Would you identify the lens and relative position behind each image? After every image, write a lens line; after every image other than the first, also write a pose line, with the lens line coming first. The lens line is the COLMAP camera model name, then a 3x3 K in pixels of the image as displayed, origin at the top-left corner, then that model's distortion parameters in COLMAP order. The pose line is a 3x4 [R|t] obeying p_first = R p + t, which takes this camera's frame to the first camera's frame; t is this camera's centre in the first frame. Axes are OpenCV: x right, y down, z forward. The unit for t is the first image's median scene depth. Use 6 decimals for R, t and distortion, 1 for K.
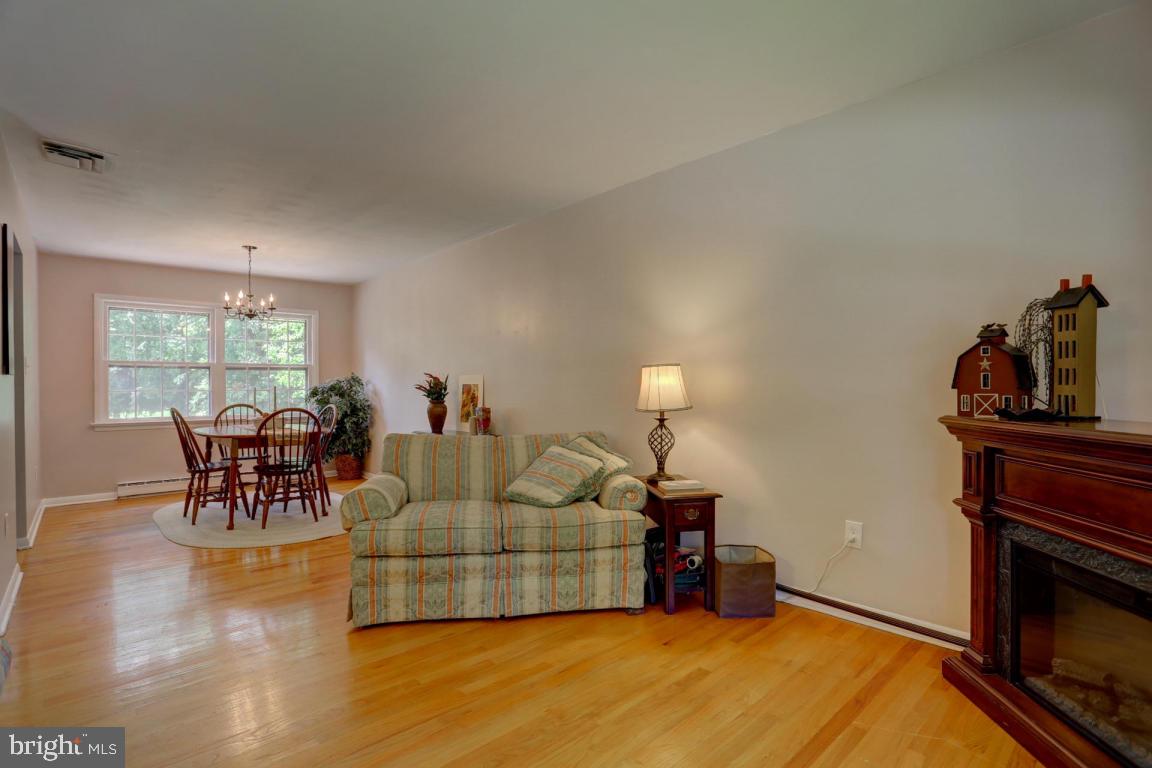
lens RADIAL K [[559.3, 0, 574.3], [0, 559.3, 390.3], [0, 0, 1]] dist [-0.068677, 0.027471]
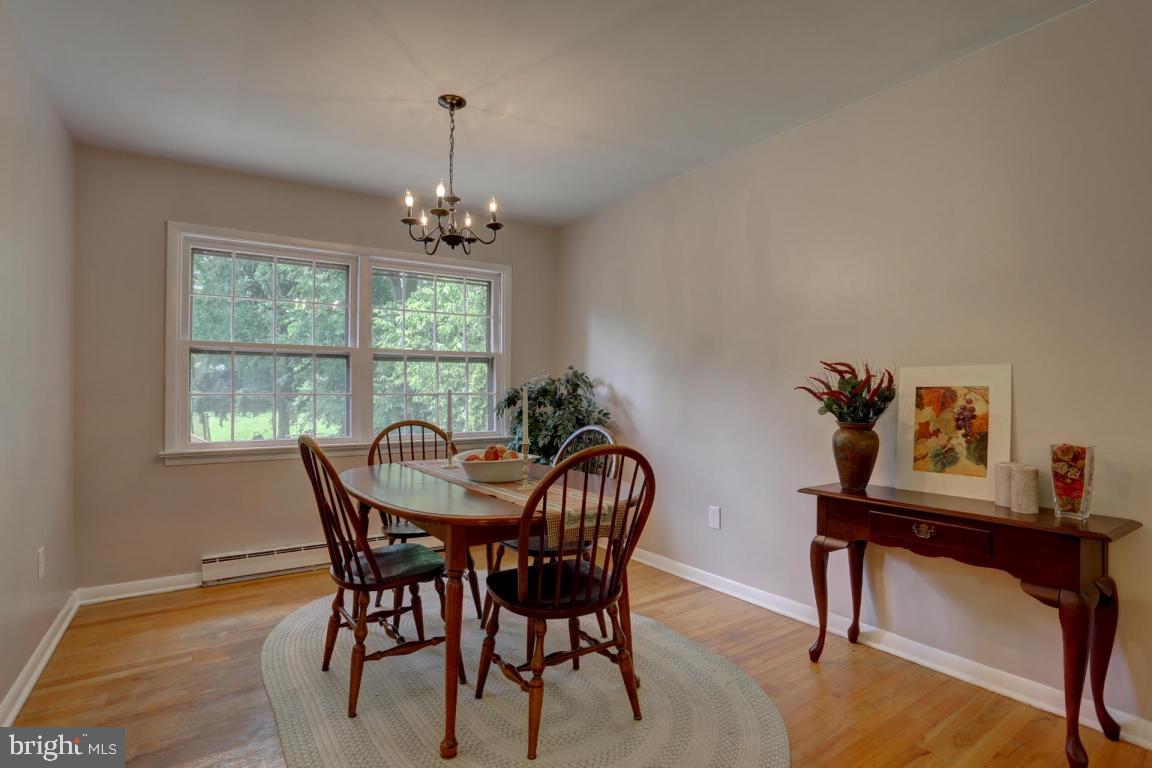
lens RADIAL K [[571.0, 0, 576.0], [0, 571.0, 388.1], [0, 0, 1]] dist [-0.070690, 0.031758]
pose [[0.989770, 0.005781, -0.142554, -0.371349], [-0.007273, 0.999924, -0.009949, -0.002511], [0.142485, 0.010884, 0.989737, 0.471754]]
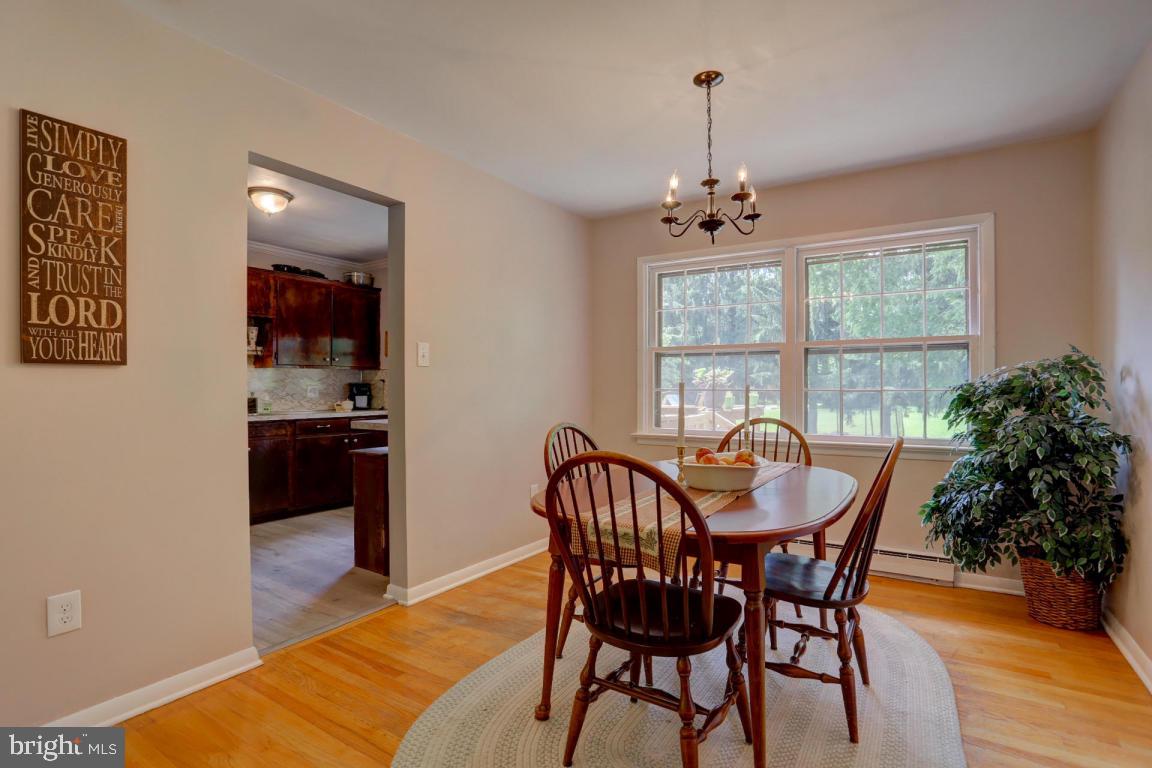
lens RADIAL K [[559.3, 0, 574.3], [0, 559.3, 390.3], [0, 0, 1]] dist [-0.068677, 0.027471]
pose [[0.251590, 0.011025, -0.967771, -0.159256], [-0.008221, 0.999923, 0.009254, -0.003895], [0.967799, 0.005628, 0.251661, 0.700458]]
